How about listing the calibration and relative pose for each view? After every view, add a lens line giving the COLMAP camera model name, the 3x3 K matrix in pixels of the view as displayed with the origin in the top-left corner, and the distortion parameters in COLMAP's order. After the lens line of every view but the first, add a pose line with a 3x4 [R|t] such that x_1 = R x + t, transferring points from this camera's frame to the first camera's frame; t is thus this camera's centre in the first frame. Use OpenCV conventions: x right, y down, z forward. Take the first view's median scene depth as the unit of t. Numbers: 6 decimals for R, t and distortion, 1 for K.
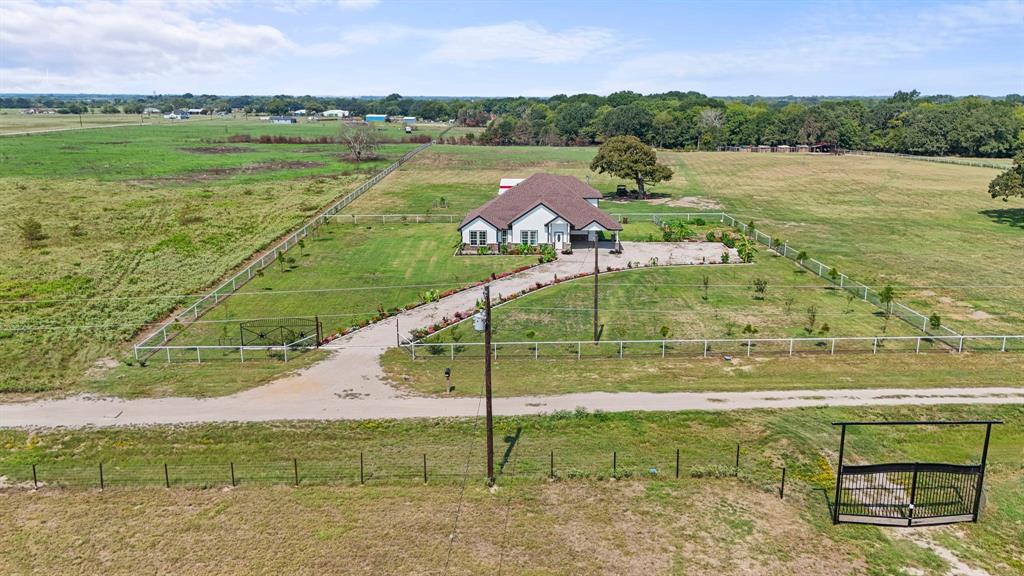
lens RADIAL K [[771.4, 0, 512.0], [0, 771.4, 288.0], [0, 0, 1]] dist [0.039484, -0.006280]
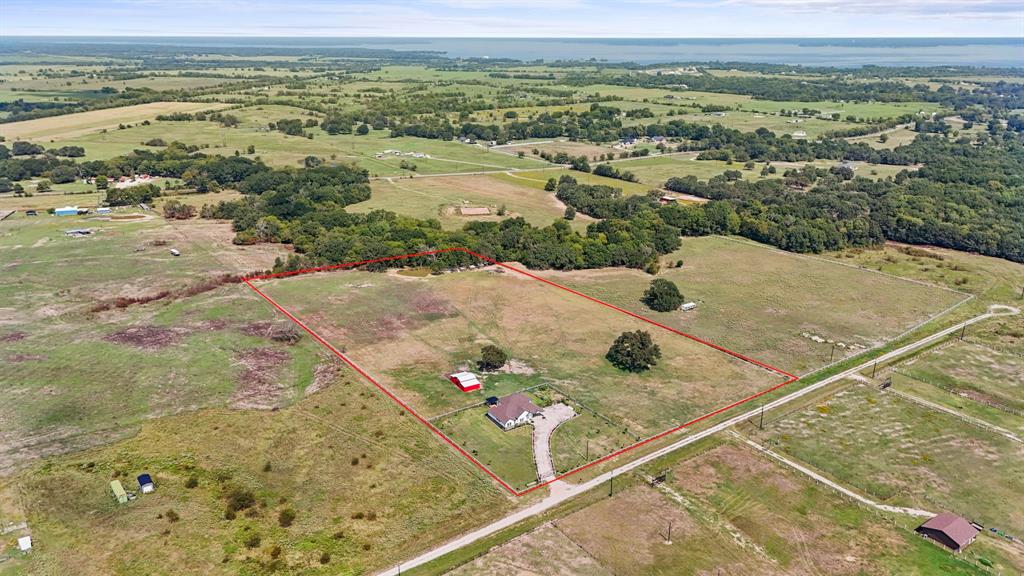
lens RADIAL K [[757.2, 0, 512.0], [0, 757.2, 288.0], [0, 0, 1]] dist [0.059856, -0.048672]
pose [[0.824756, -0.176002, 0.537402, -1.664208], [0.130725, 0.983931, 0.121617, -1.027393], [-0.550172, -0.030052, 0.834511, -1.676941]]
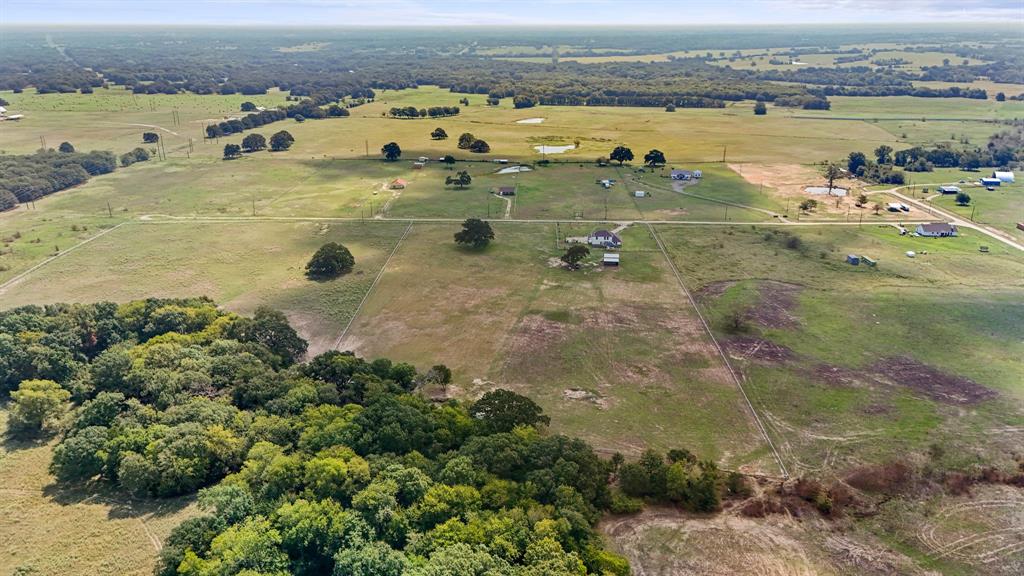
lens RADIAL K [[757.2, 0, 512.0], [0, 757.2, 288.0], [0, 0, 1]] dist [0.059856, -0.048672]
pose [[-0.998755, -0.011770, 0.048478, 0.375009], [0.016549, 0.838570, 0.544542, -2.493334], [-0.047061, 0.544666, -0.837331, 5.355733]]
